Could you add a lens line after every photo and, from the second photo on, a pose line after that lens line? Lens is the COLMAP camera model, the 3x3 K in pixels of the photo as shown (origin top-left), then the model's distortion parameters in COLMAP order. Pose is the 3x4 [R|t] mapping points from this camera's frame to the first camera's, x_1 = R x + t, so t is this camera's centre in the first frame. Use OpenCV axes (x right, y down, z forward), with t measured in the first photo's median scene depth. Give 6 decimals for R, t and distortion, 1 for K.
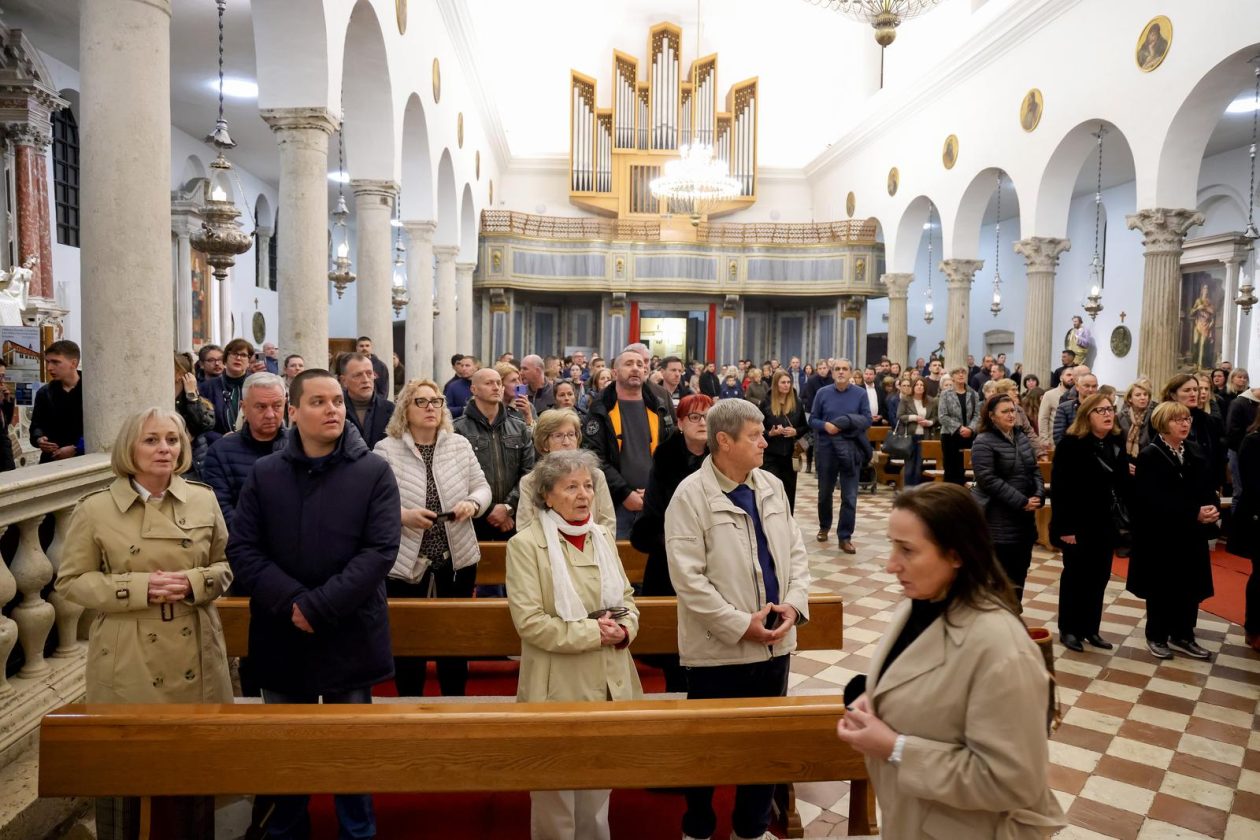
lens RADIAL K [[1040.8, 0, 630.0], [0, 1040.8, 420.0], [0, 0, 1]] dist [0.000661, -0.006487]
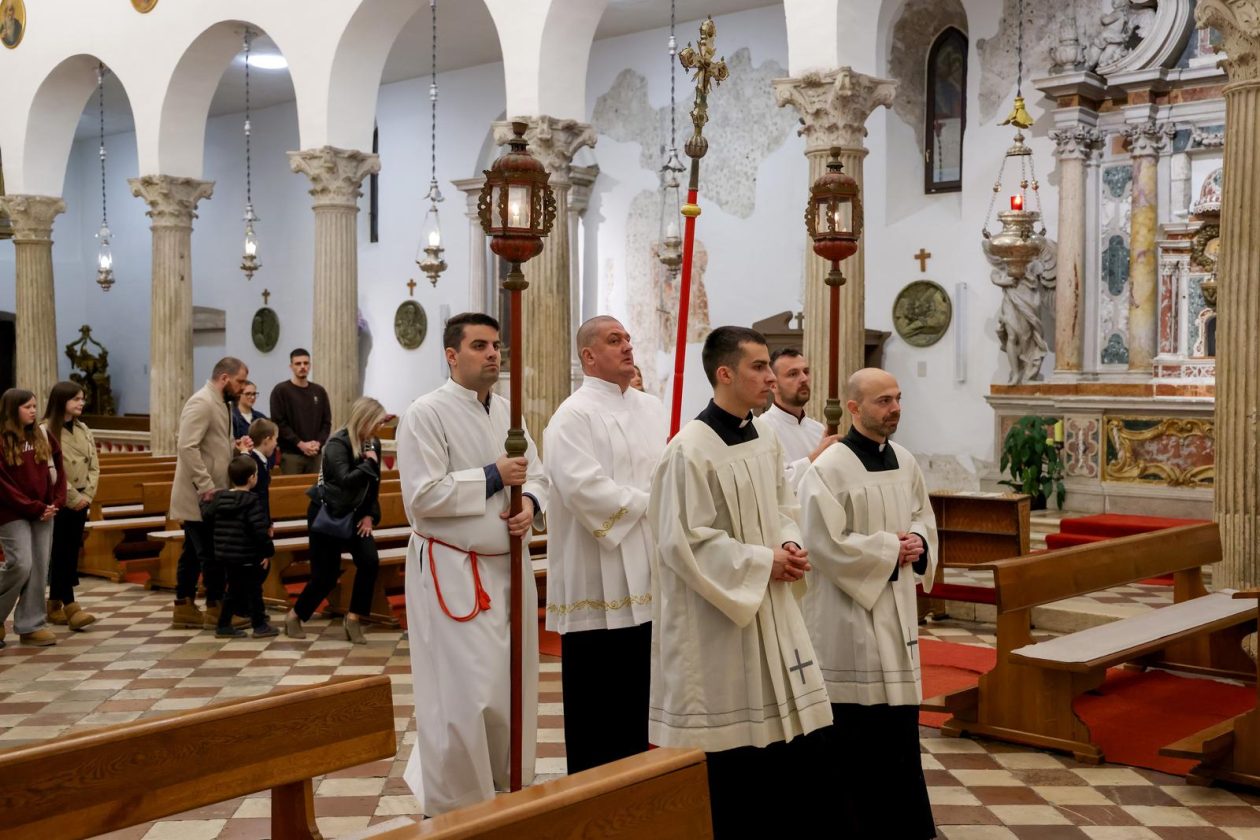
lens RADIAL K [[1144.8, 0, 630.0], [0, 1144.8, 396.6], [0, 0, 1]] dist [0.003652, 0.090324]
pose [[0.612531, -0.051328, 0.788778, -0.034391], [0.067665, 0.997631, 0.012373, -0.026749], [-0.787545, 0.045794, 0.614553, 0.447548]]
